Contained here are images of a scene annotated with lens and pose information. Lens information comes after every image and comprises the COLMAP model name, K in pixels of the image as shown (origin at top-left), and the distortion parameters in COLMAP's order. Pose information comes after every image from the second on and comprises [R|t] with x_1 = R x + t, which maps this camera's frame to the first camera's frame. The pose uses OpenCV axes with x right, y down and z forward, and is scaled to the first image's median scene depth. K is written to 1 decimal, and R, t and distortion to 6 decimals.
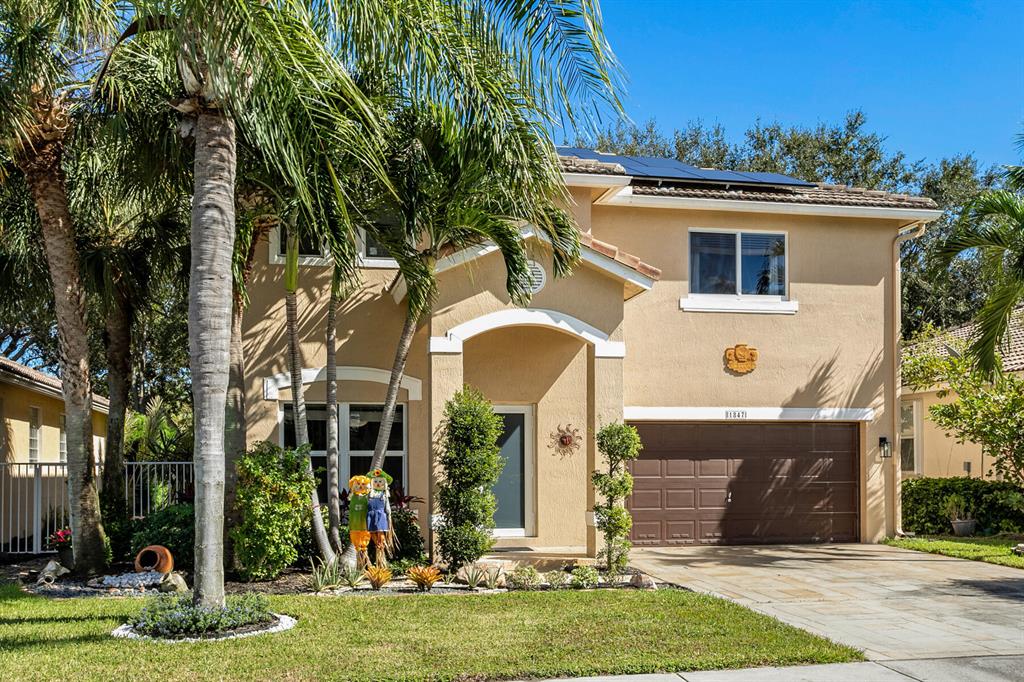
lens RADIAL K [[1079.1, 0, 512.1], [0, 1079.1, 404.4], [0, 0, 1]] dist [-0.000416, -0.003366]
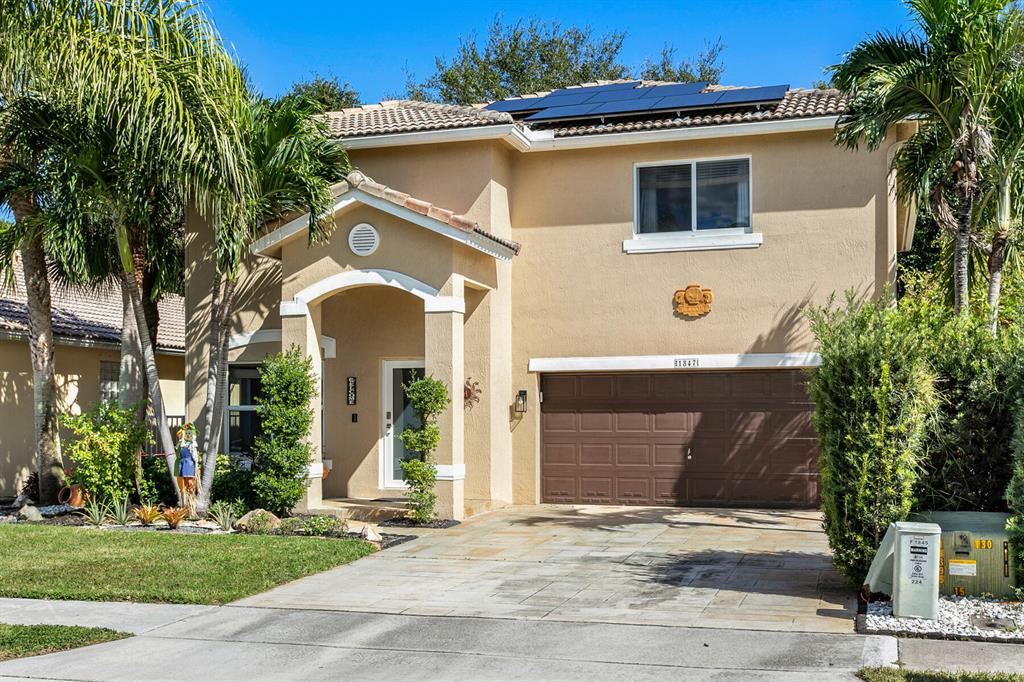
lens RADIAL K [[1154.1, 0, 512.0], [0, 1154.1, 341.0], [0, 0, 1]] dist [-0.001059, -0.001548]
pose [[0.863516, -0.031575, -0.503332, 0.567902], [0.028298, 0.999499, -0.014151, 0.000469], [0.503527, -0.002024, 0.863977, 0.084244]]
